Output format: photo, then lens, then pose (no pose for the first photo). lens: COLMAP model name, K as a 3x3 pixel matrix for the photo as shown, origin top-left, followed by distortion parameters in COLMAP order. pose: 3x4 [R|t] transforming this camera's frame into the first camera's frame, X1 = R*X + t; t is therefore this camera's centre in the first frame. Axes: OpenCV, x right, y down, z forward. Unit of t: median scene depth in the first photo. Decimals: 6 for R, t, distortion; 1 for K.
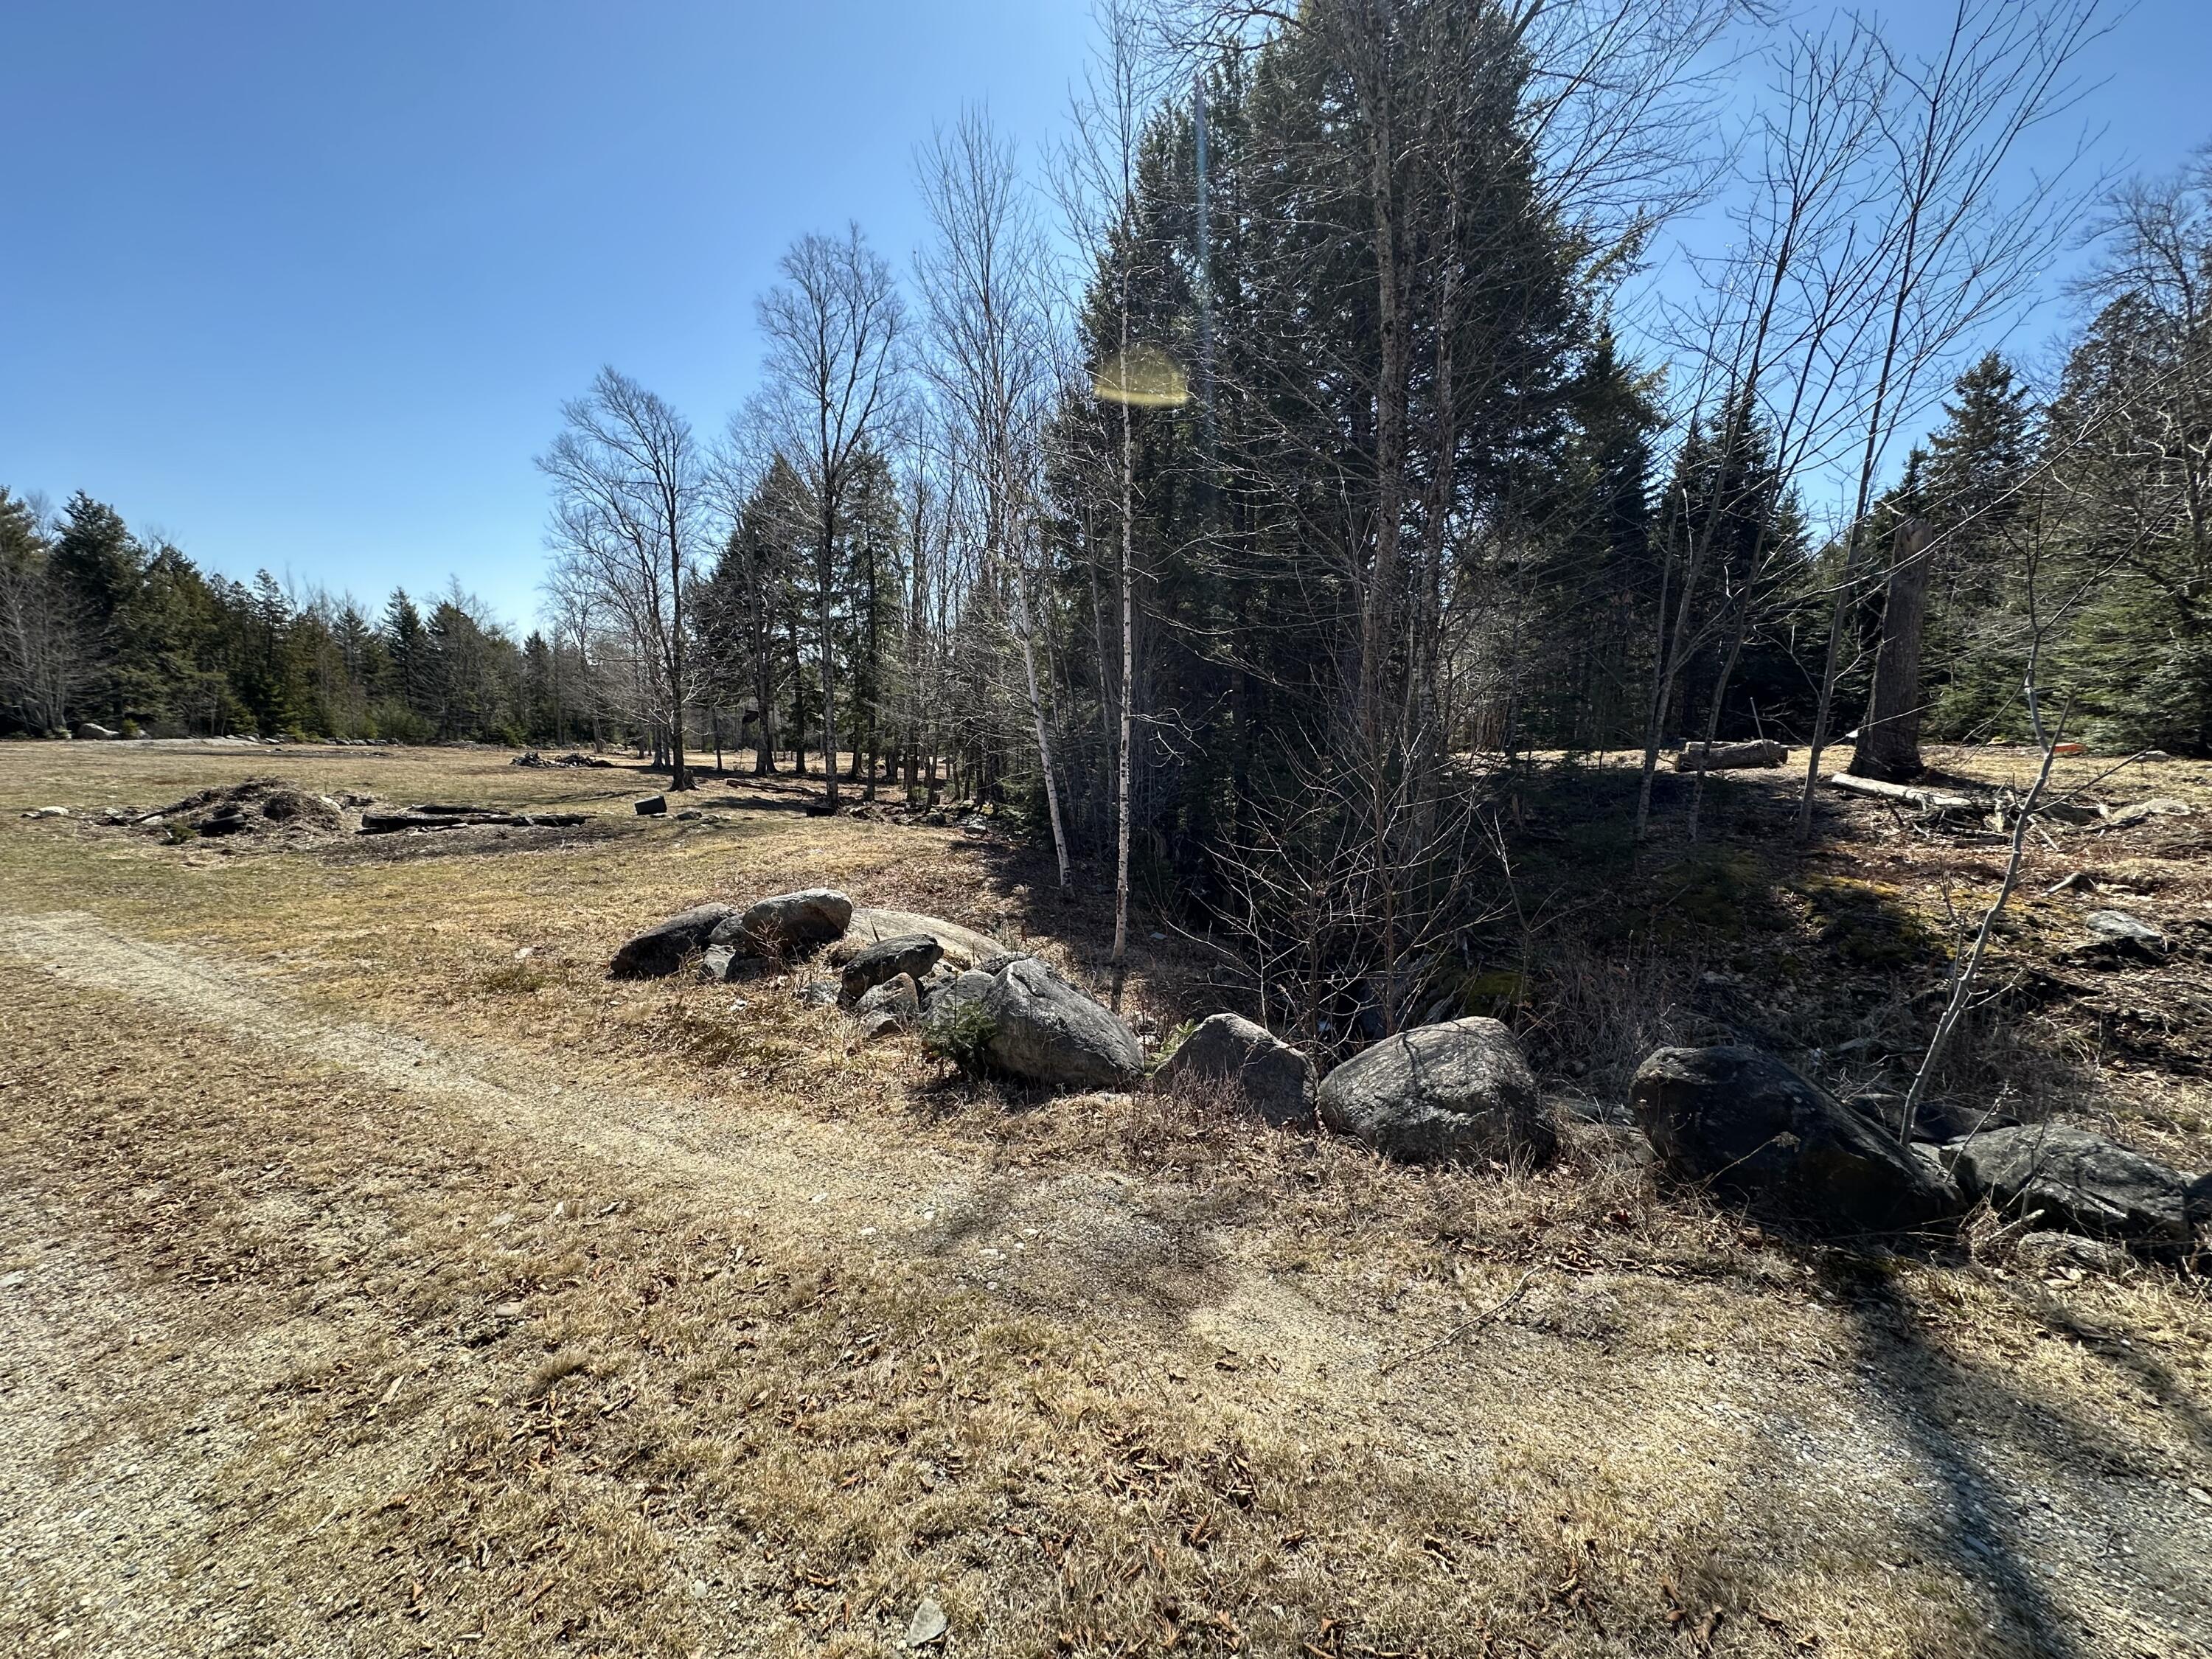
lens RADIAL K [[880.3, 0, 1106.0], [0, 880.3, 829.5], [0, 0, 1]] dist [0.001071, -0.000102]
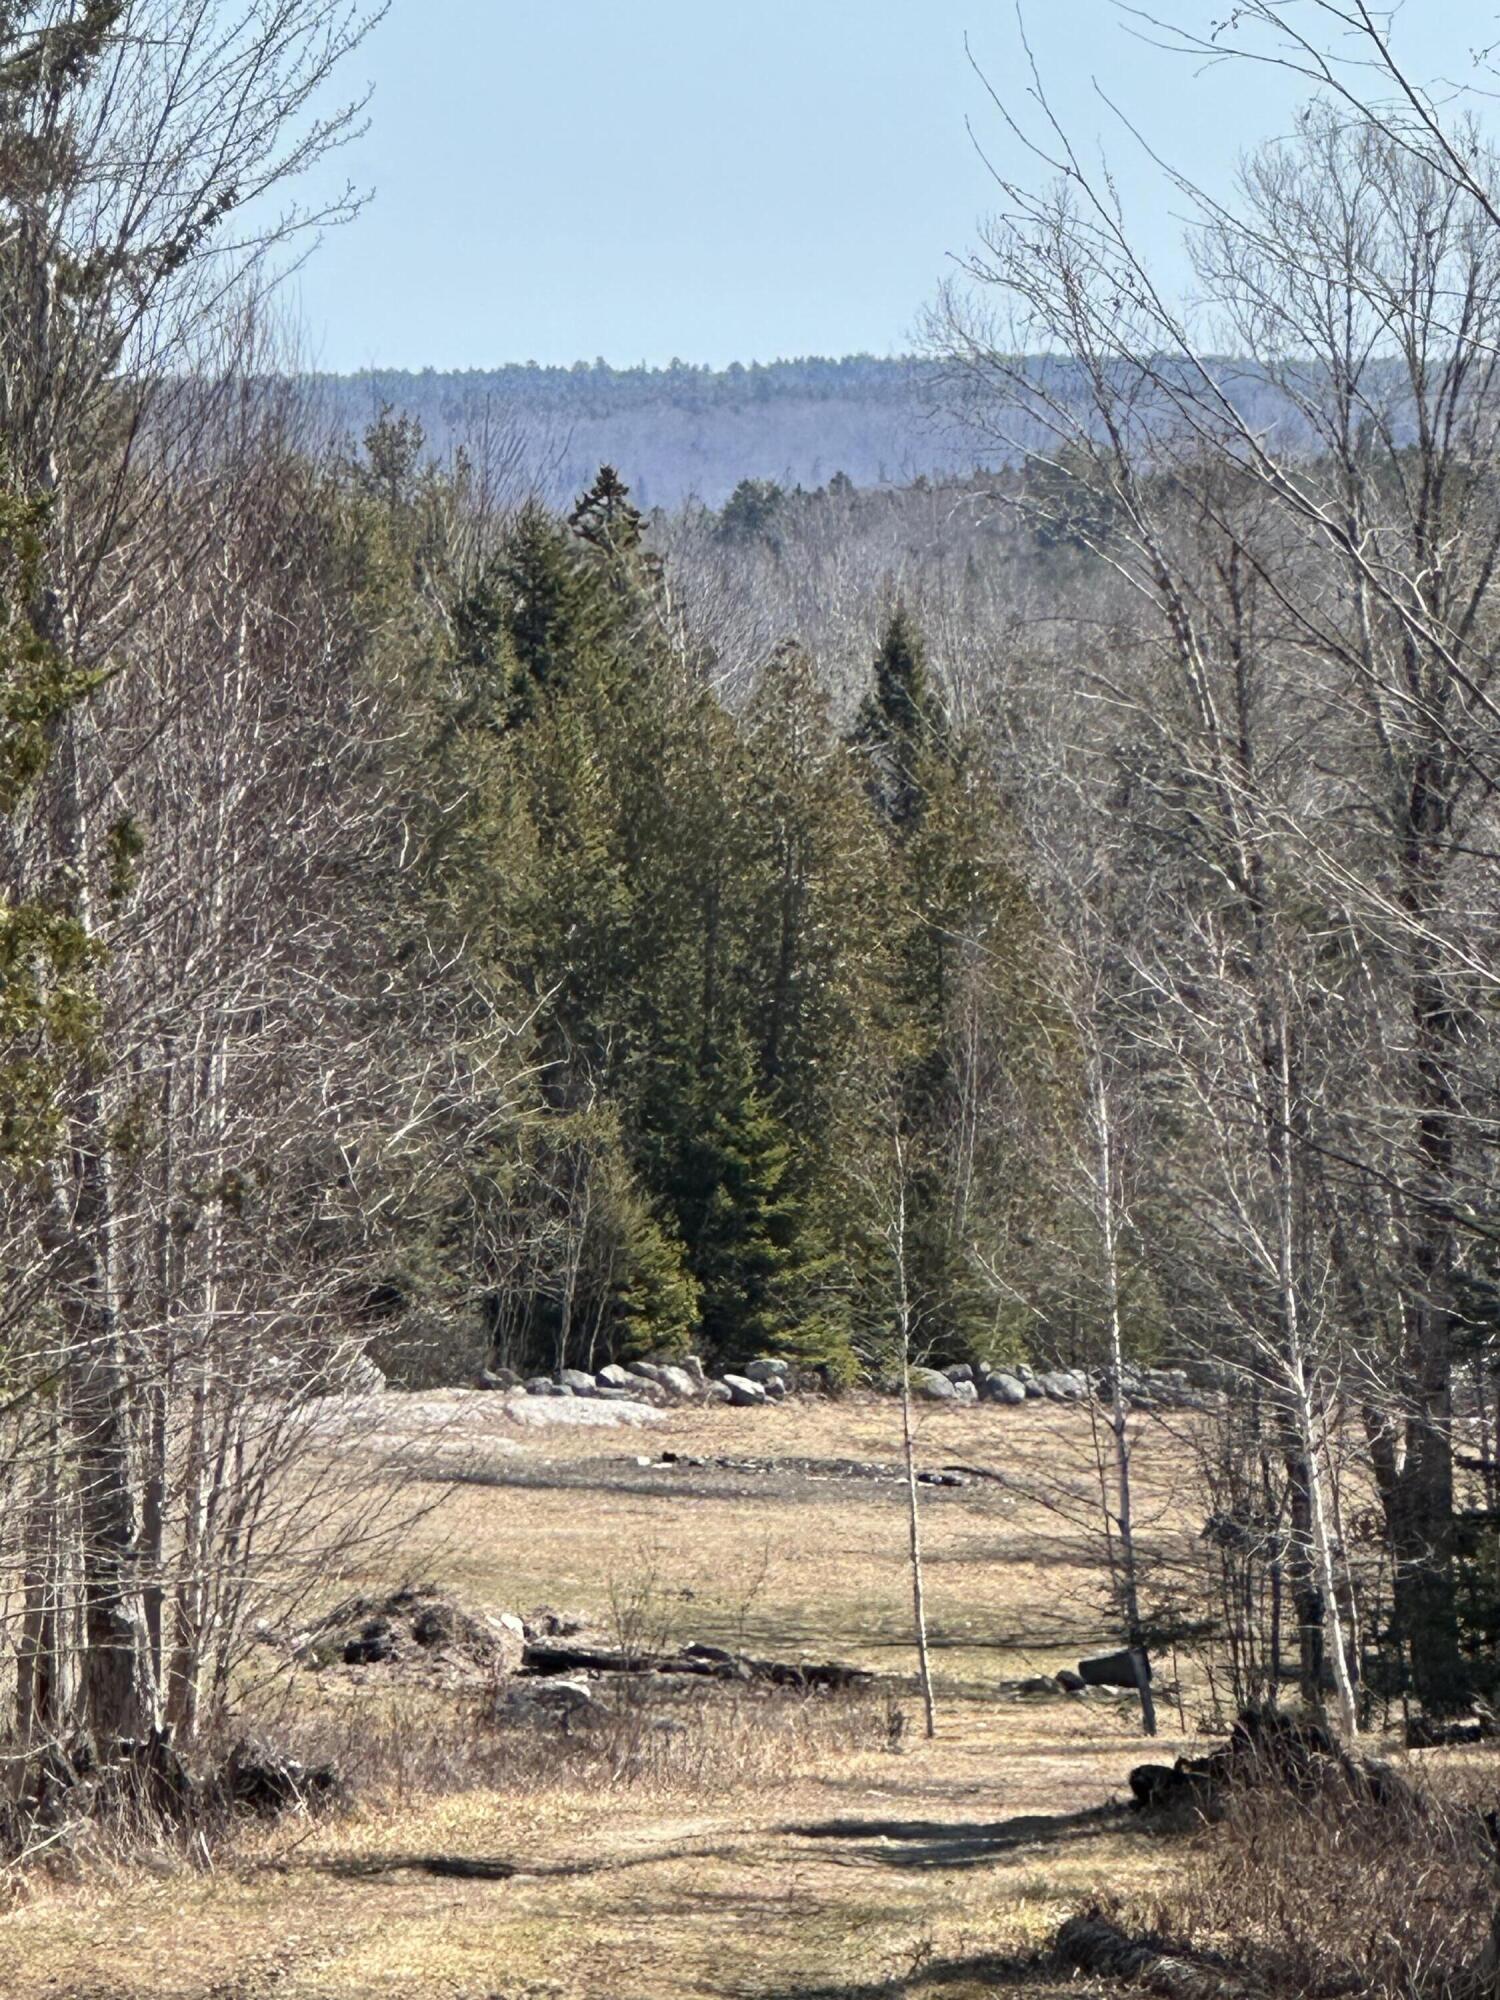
lens RADIAL K [[14513.2, 0, 750.0], [0, 14513.2, 1000.0], [0, 0, 1]] dist [-0.041841, -1.603376]
pose [[0.684854, 0.011312, -0.728592, 7.278773], [-0.086037, 0.994141, -0.065437, 0.201571], [0.723583, 0.107501, 0.681815, -6.411763]]
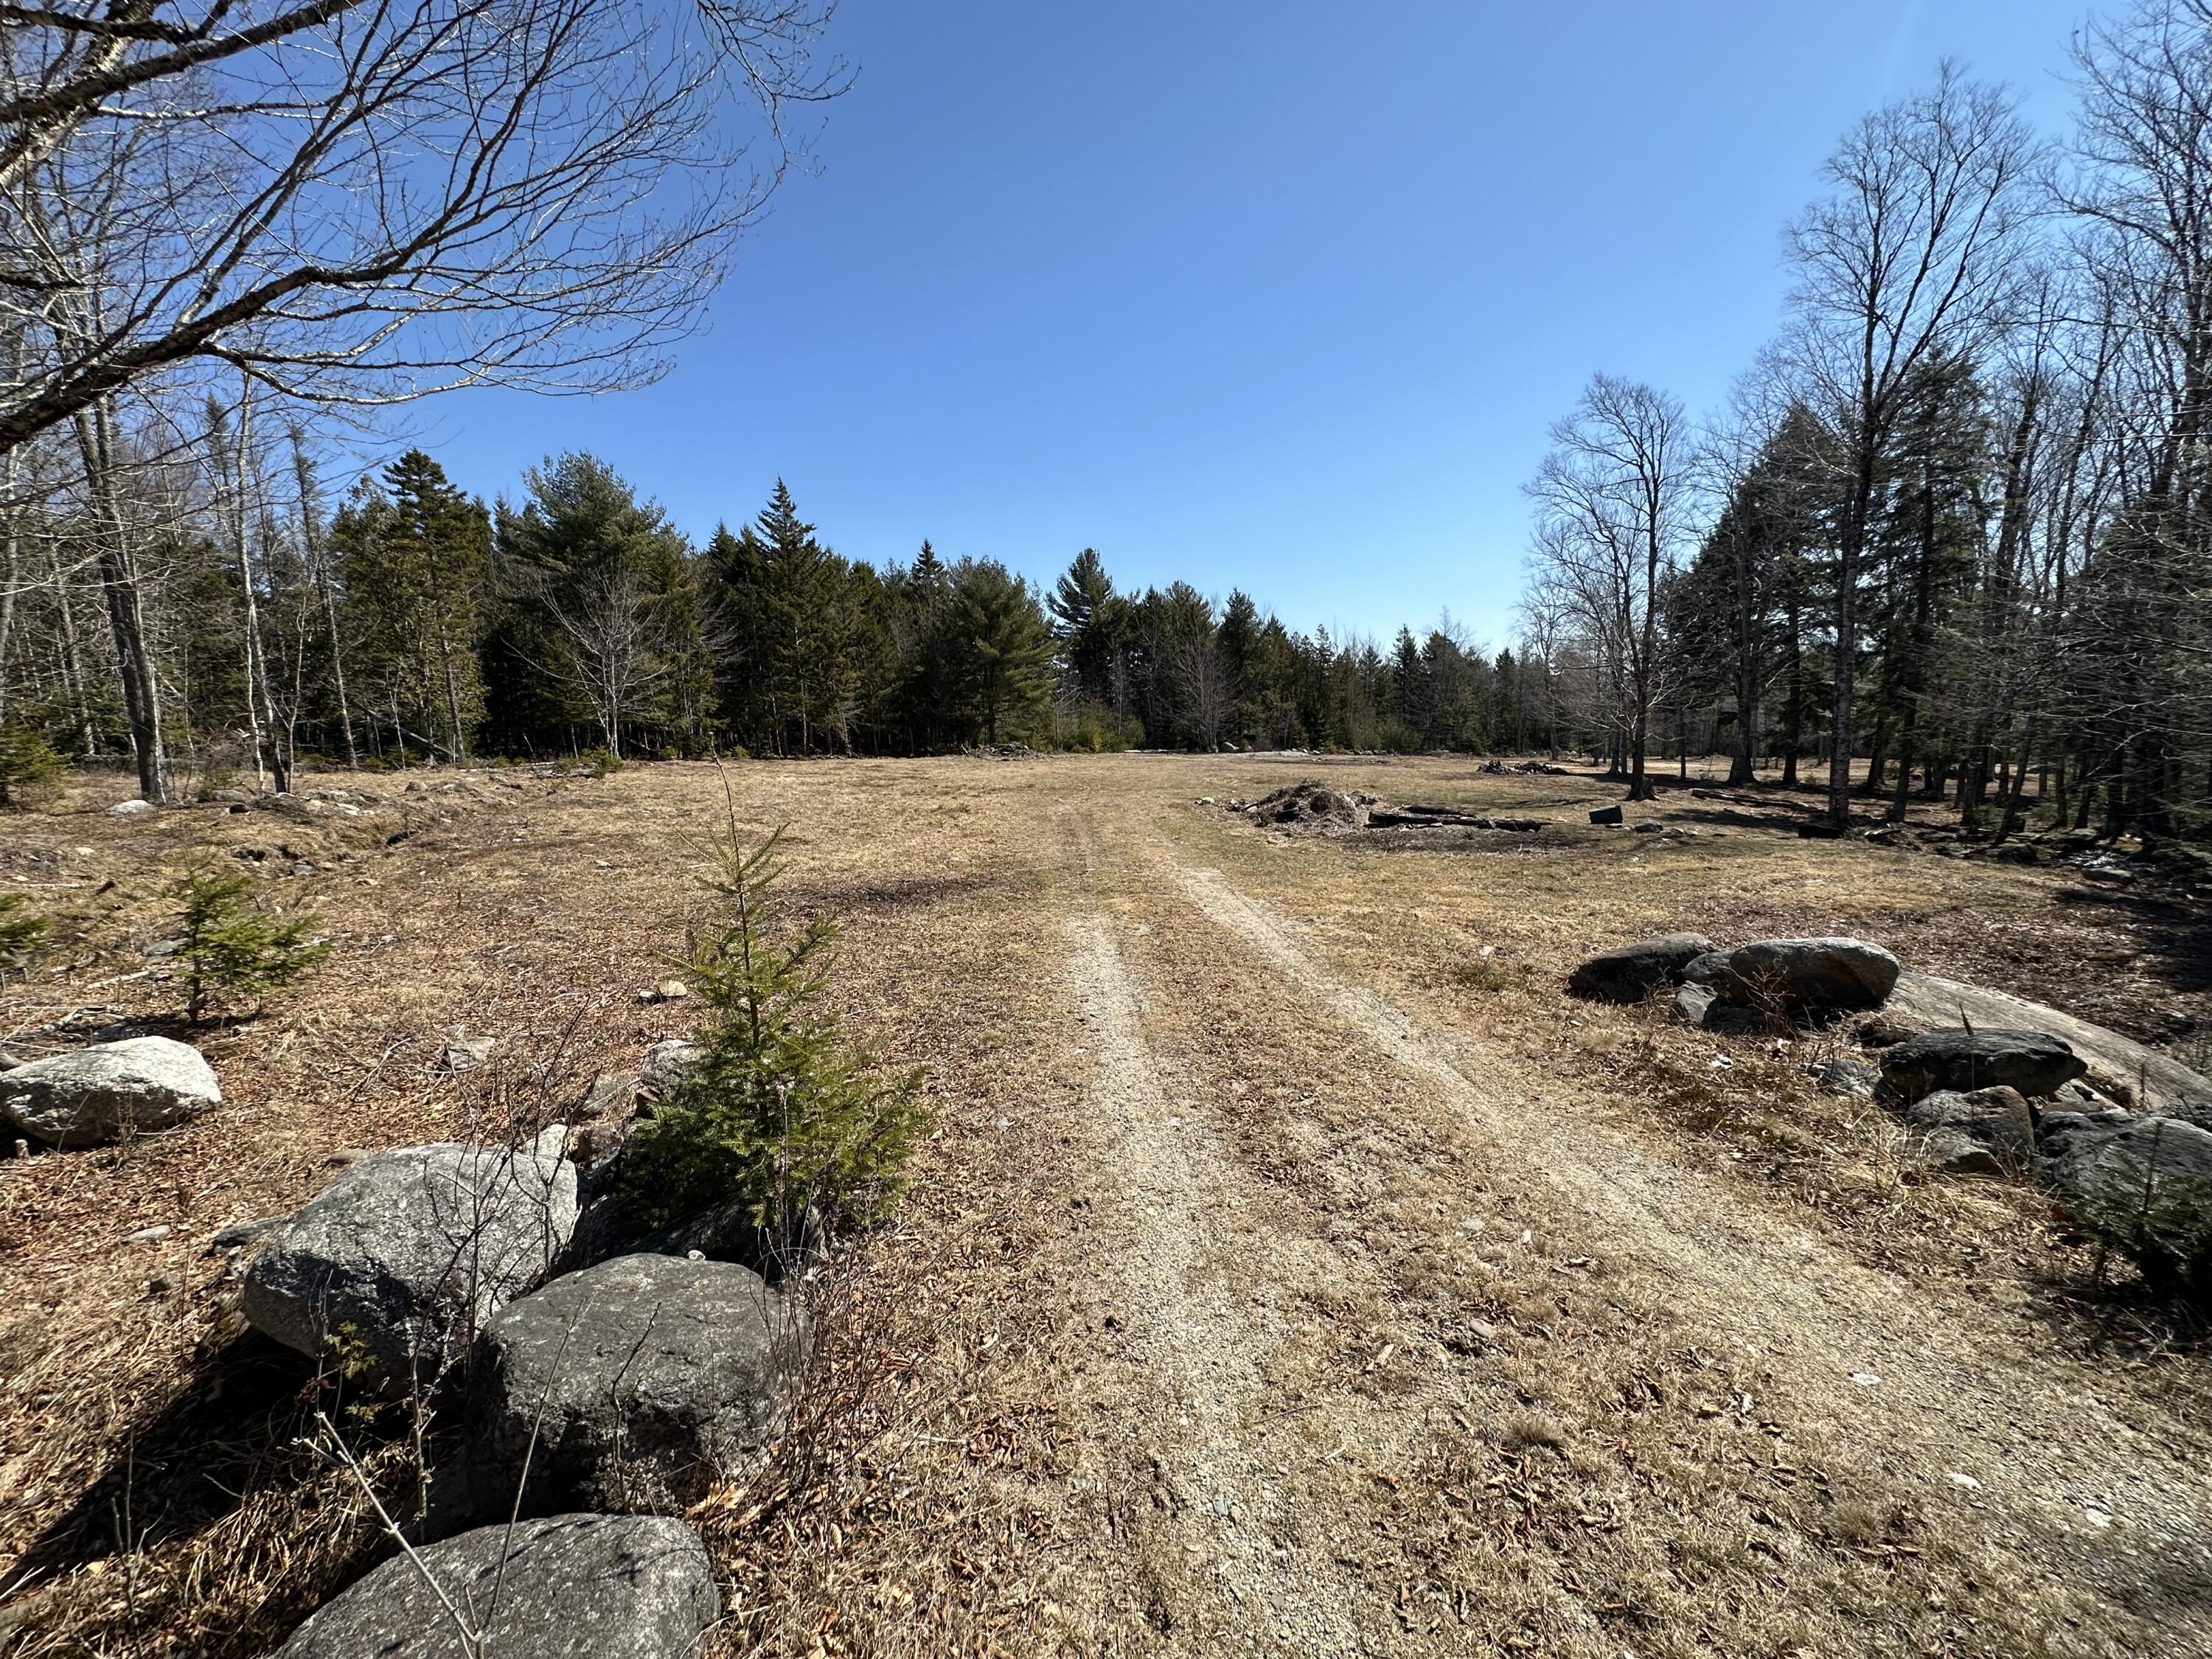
lens RADIAL K [[880.3, 0, 1106.0], [0, 880.3, 829.5], [0, 0, 1]] dist [0.001071, -0.000102]
pose [[0.550077, 0.061843, -0.832821, -0.018081], [-0.068674, 0.997226, 0.028692, -0.001967], [0.832285, 0.041410, 0.552798, 0.011726]]
